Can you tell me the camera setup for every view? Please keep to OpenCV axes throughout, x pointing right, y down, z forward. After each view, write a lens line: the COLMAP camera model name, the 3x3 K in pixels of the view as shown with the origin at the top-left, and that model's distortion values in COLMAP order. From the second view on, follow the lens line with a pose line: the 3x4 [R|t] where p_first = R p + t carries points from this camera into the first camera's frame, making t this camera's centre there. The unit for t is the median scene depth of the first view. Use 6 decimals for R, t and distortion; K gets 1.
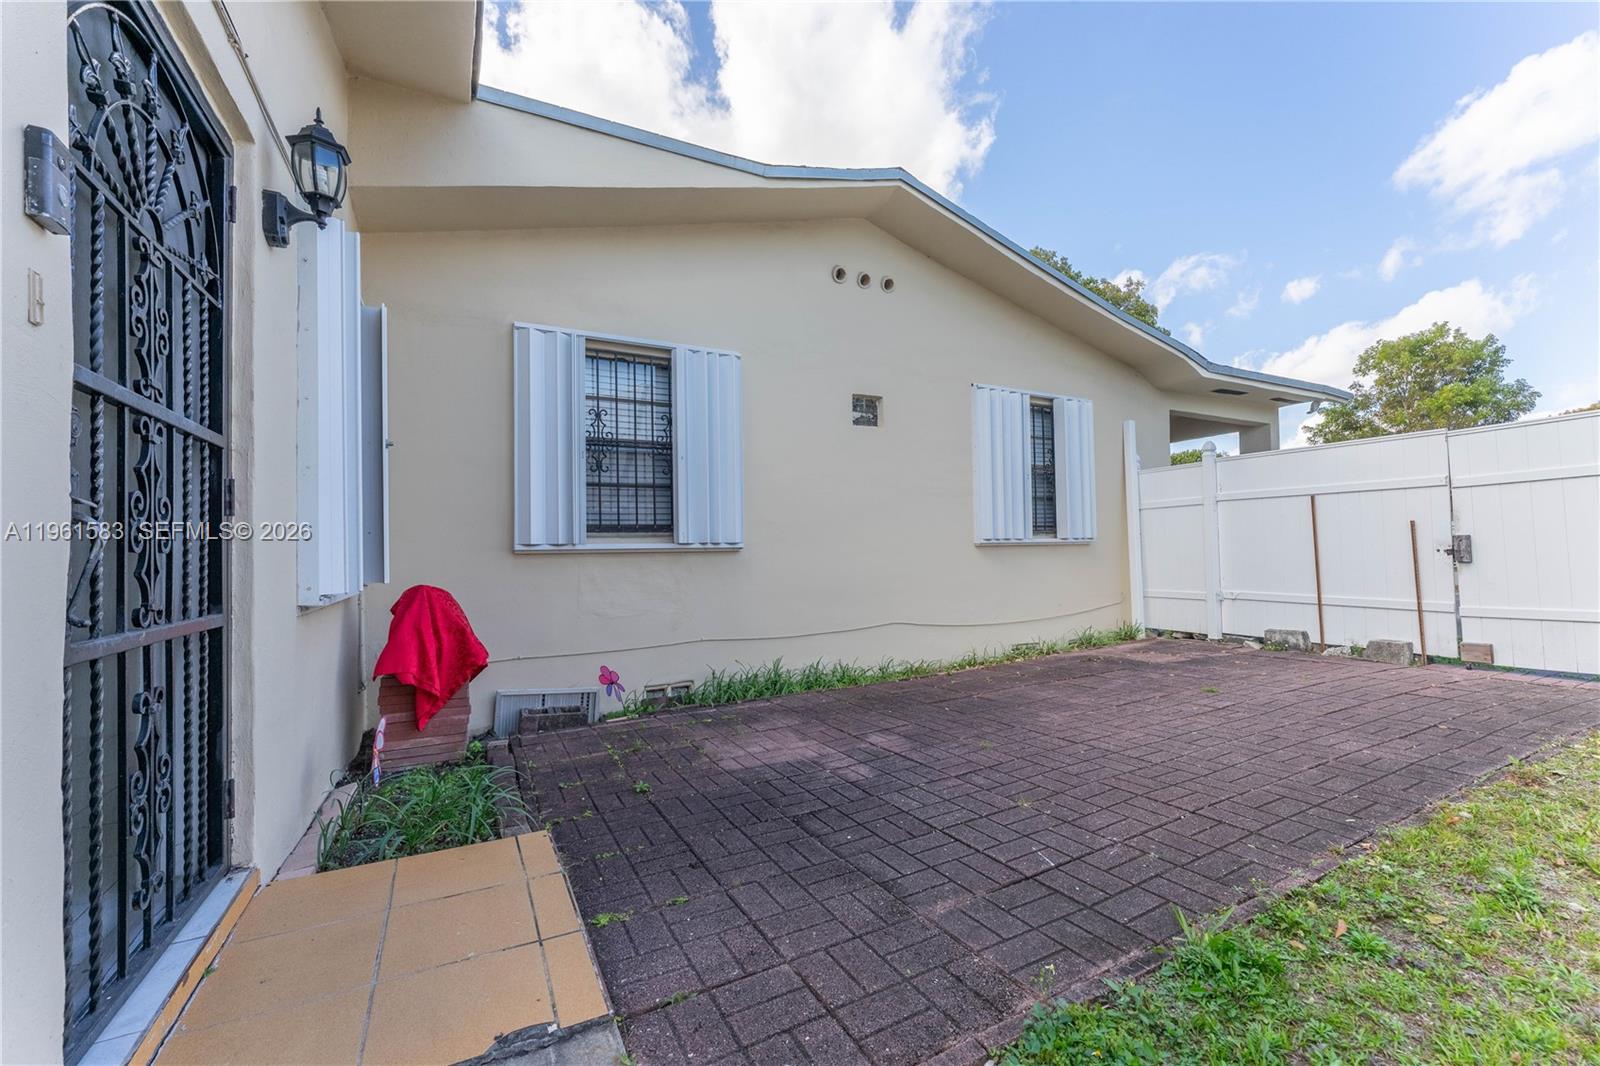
lens RADIAL K [[651.1, 0, 806.0], [0, 651.1, 539.6], [0, 0, 1]] dist [-0.004072, 0.000236]
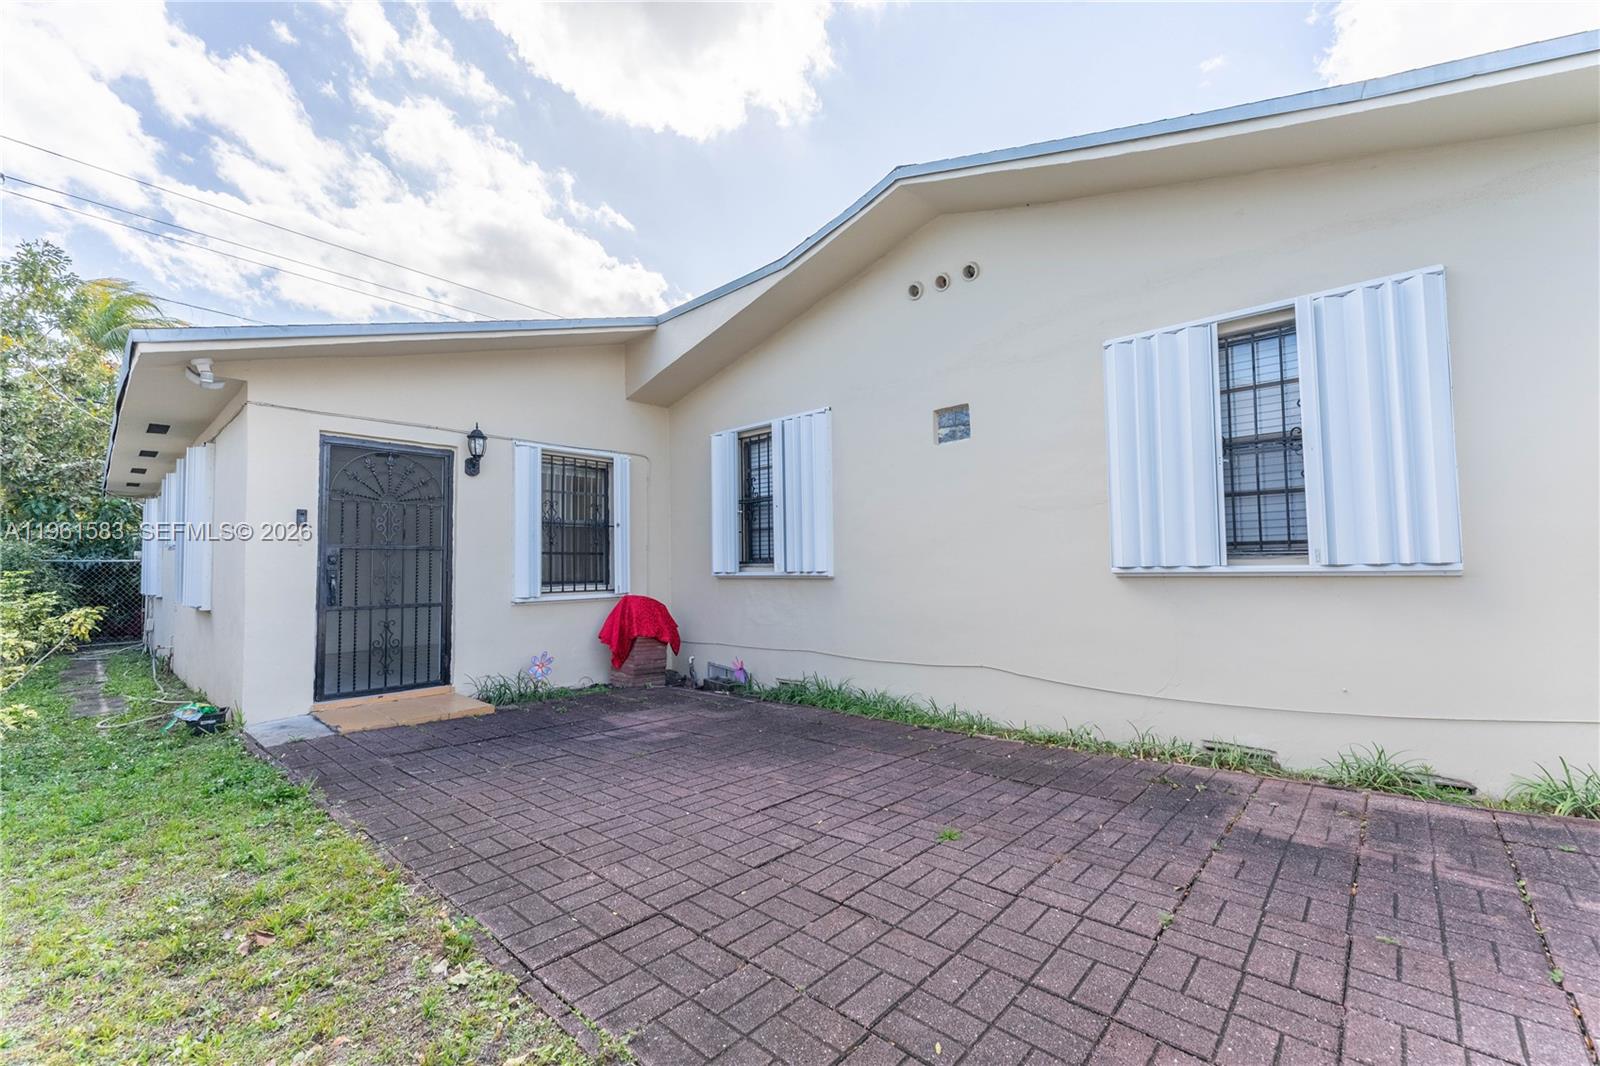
lens RADIAL K [[651.1, 0, 806.9], [0, 651.1, 535.0], [0, 0, 1]] dist [-0.004072, 0.000236]
pose [[0.343235, -0.038249, -0.938470, 0.996850], [0.021190, 0.999231, -0.032976, -0.023114], [0.939010, -0.008568, 0.343782, 0.584693]]
